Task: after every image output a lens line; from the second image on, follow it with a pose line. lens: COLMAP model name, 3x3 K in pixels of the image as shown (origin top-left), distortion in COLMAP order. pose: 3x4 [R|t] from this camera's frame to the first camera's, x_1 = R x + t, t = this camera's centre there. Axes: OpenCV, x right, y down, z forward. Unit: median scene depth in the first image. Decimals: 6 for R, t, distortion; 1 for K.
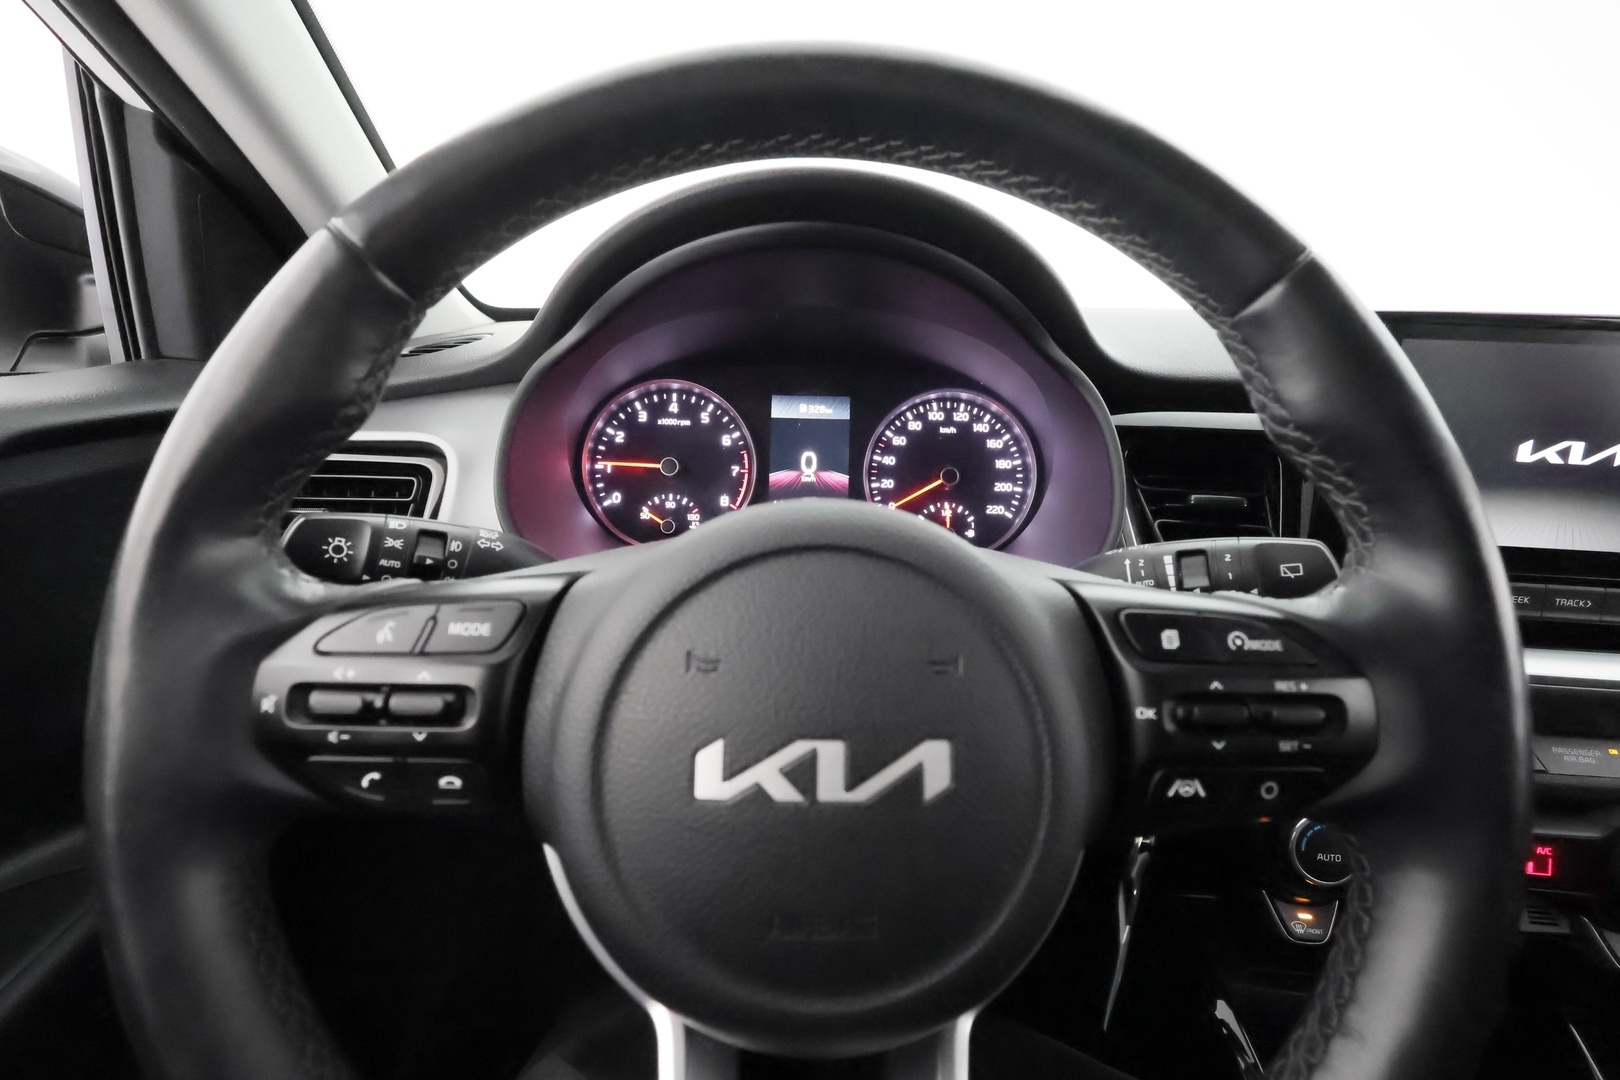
lens RADIAL K [[761.6, 0, 802.2], [0, 761.6, 537.5], [0, 0, 1]] dist [-0.008702, 0.000432]
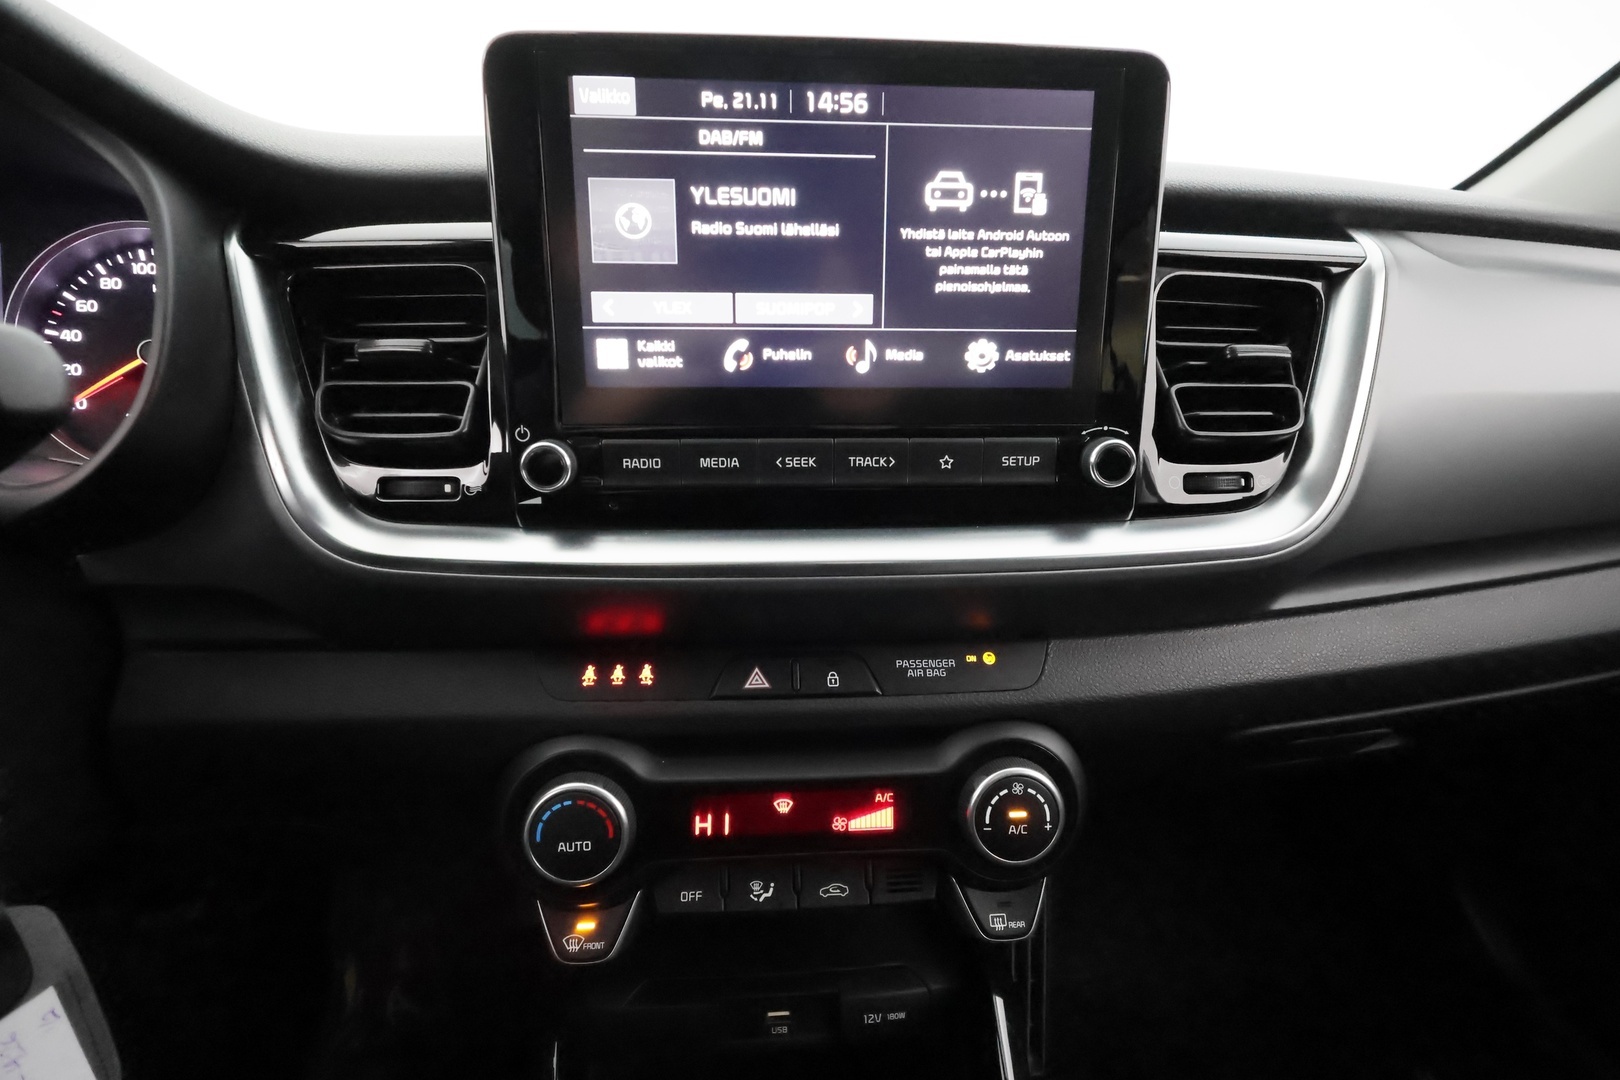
lens RADIAL K [[761.6, 0, 831.8], [0, 761.6, 502.7], [0, 0, 1]] dist [-0.008702, 0.000432]
pose [[0.987113, -0.076866, 0.140354, 0.690070], [0.072275, 0.996679, 0.037521, 0.074940], [-0.142772, -0.026893, 0.989390, 0.220331]]
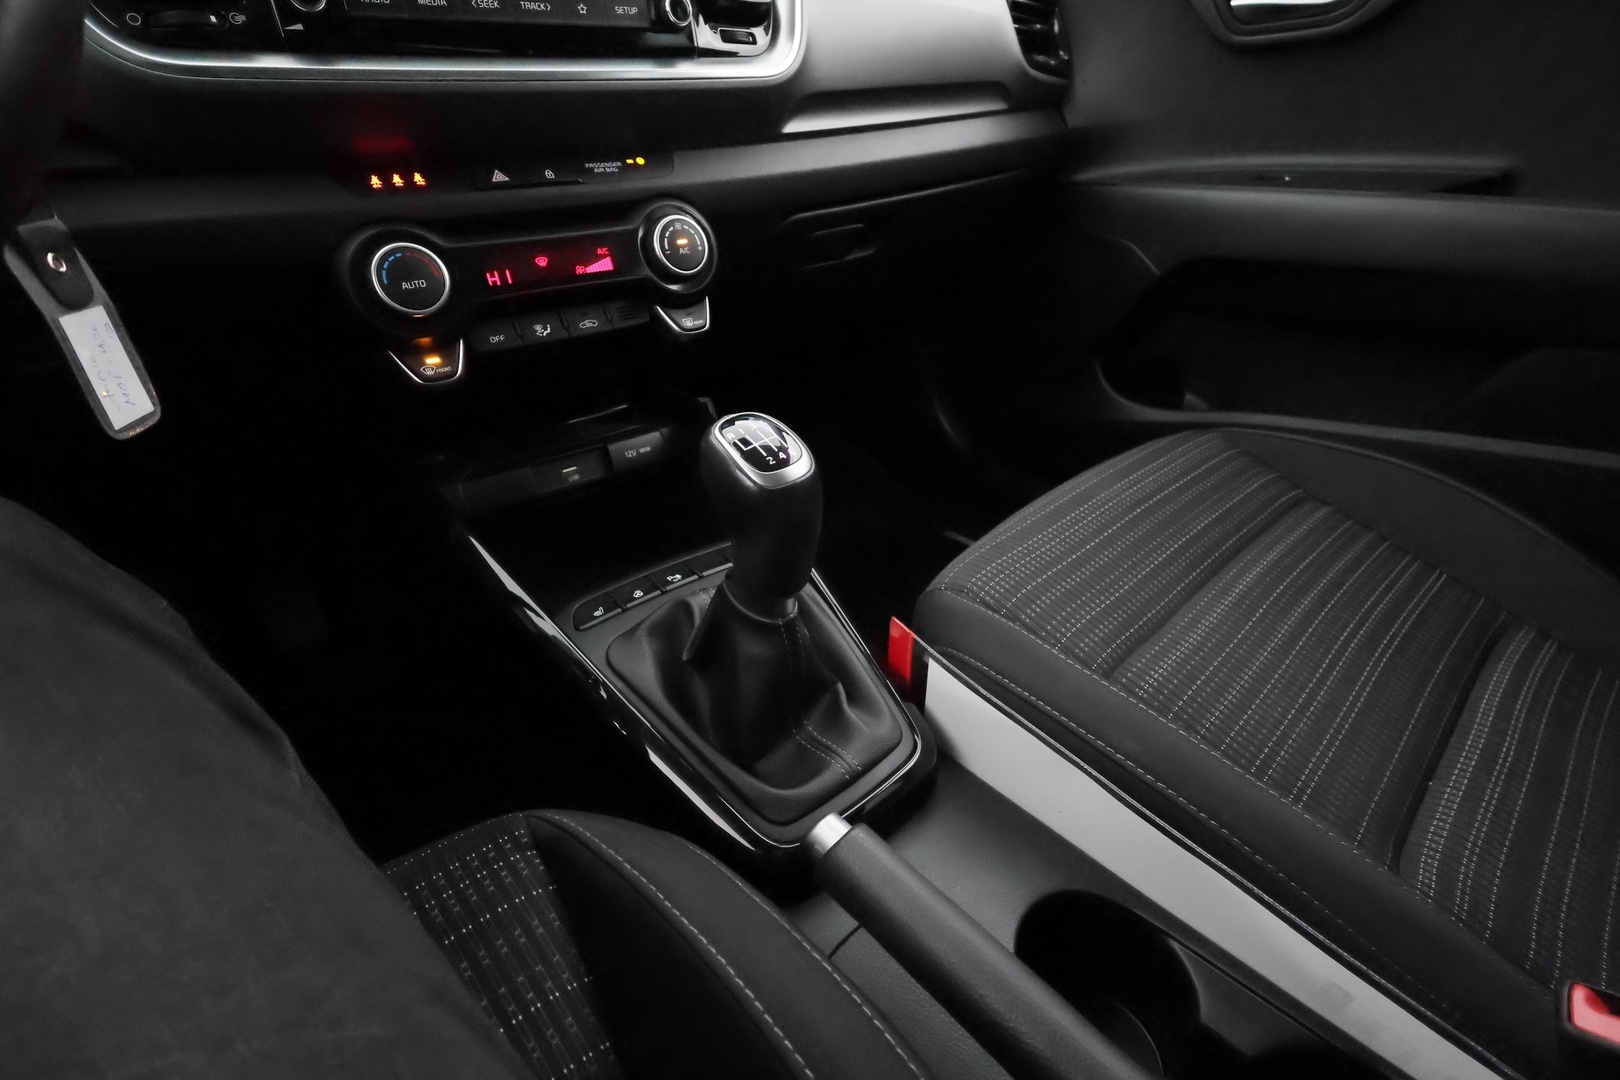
lens RADIAL K [[761.6, 0, 829.4], [0, 761.6, 565.6], [0, 0, 1]] dist [-0.008702, 0.000432]
pose [[0.732522, -0.387114, 0.559959, 0.304208], [0.261346, 0.919458, 0.293759, 0.500275], [-0.628577, -0.068842, 0.774695, -0.163582]]
